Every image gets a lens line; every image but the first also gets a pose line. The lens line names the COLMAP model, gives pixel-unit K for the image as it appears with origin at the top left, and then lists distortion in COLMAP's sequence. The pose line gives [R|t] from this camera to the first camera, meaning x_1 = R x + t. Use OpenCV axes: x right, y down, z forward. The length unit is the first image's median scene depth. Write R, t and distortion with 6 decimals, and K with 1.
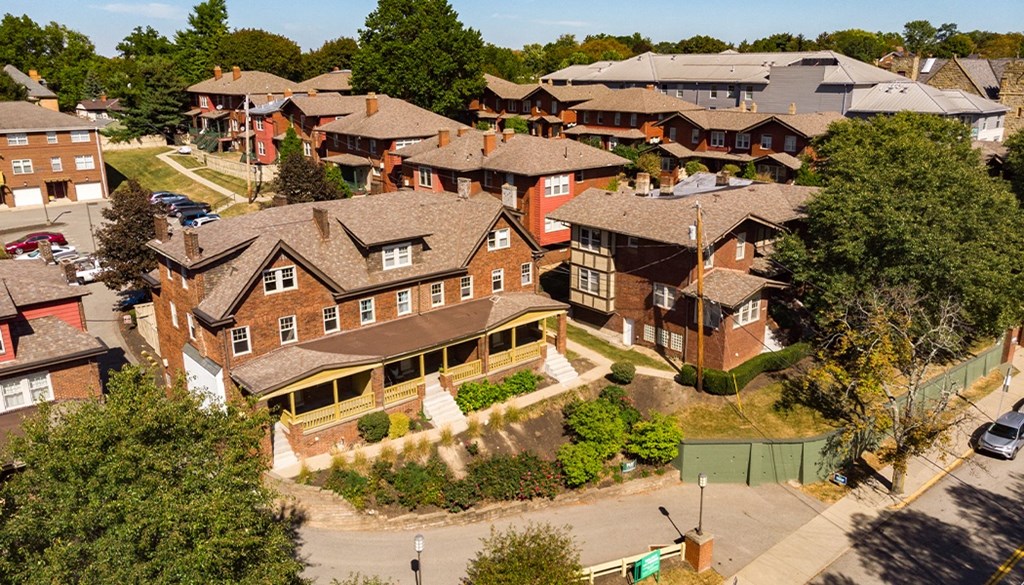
lens RADIAL K [[751.4, 0, 512.0], [0, 751.4, 292.5], [0, 0, 1]] dist [0.061506, -0.000226]
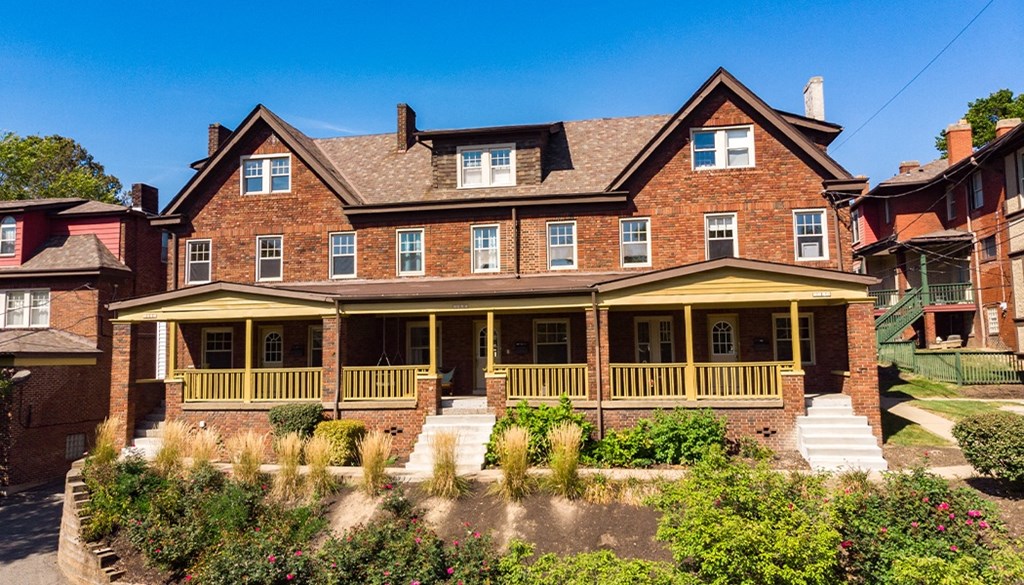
lens RADIAL K [[751.4, 0, 512.0], [0, 751.4, 292.5], [0, 0, 1]] dist [0.061506, -0.000226]
pose [[0.655348, -0.061178, -0.752846, 0.271586], [-0.204512, 0.945112, -0.254828, 0.177617], [0.727114, 0.320967, 0.606866, 0.721071]]
